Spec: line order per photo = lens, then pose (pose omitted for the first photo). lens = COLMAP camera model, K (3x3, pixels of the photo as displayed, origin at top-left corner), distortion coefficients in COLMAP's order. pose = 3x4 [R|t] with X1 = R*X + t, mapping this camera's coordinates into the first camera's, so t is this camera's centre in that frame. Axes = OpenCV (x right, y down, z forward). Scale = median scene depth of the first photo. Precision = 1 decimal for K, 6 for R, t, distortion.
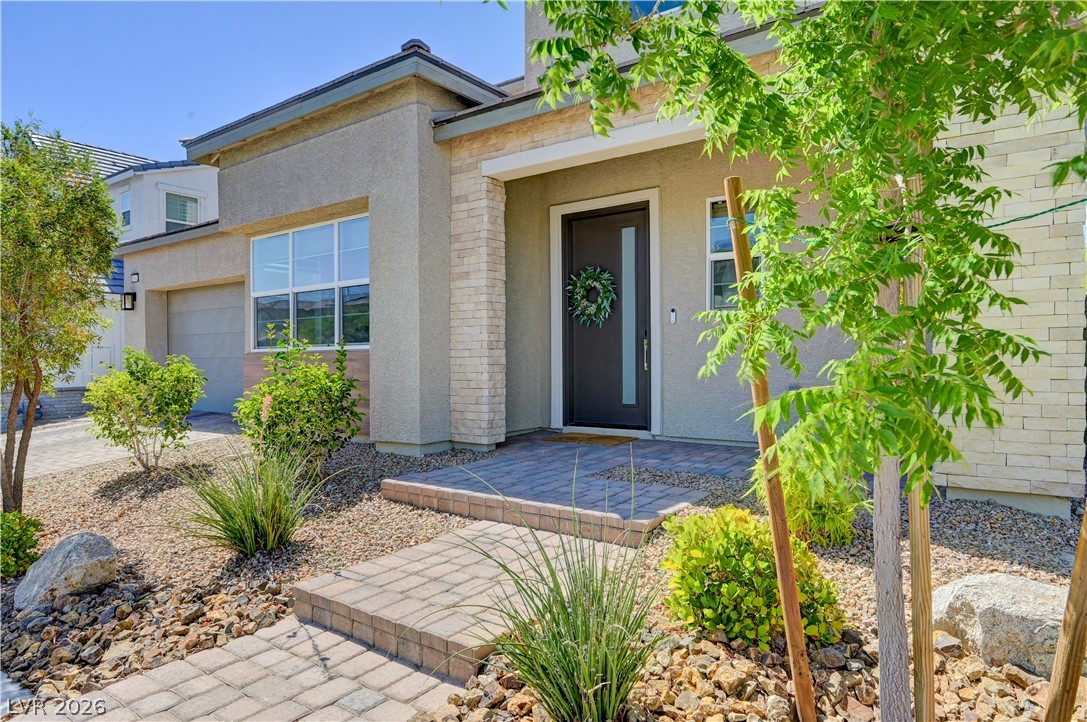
lens RADIAL K [[652.3, 0, 546.9], [0, 652.3, 361.2], [0, 0, 1]] dist [-0.001339, -0.000832]
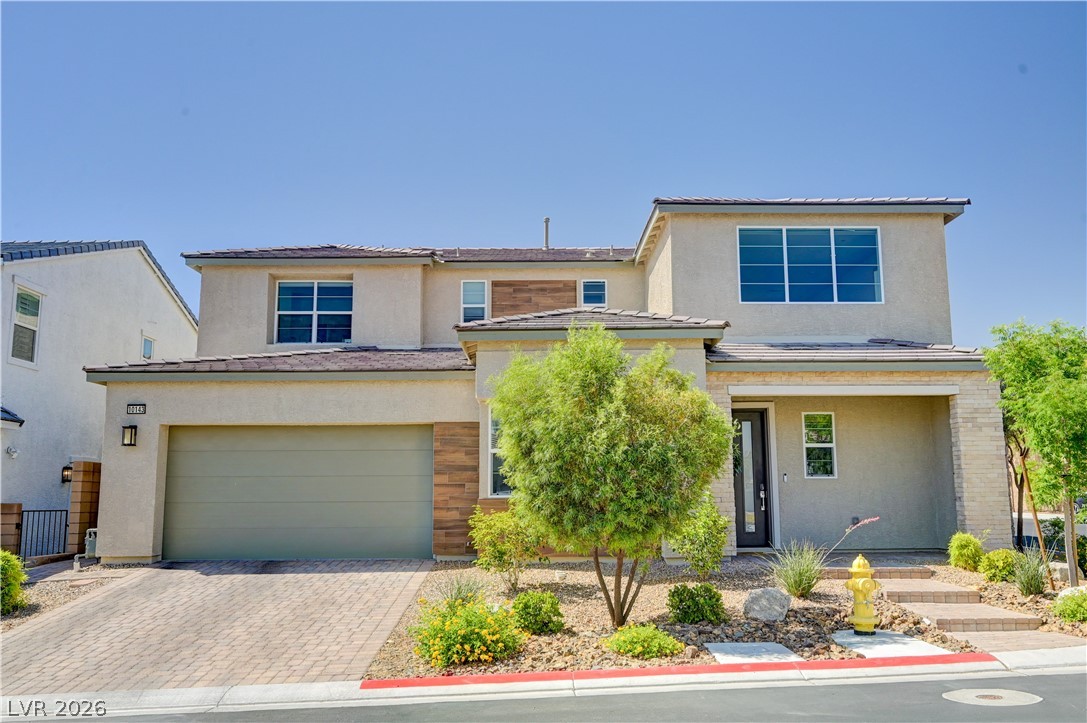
lens RADIAL K [[905.6, 0, 547.9], [0, 905.6, 357.5], [0, 0, 1]] dist [-0.010887, 0.017764]
pose [[0.807679, 0.093632, 0.582141, -1.810369], [0.001972, 0.986876, -0.161466, 0.001397], [-0.589620, 0.131561, 0.796894, -0.595884]]
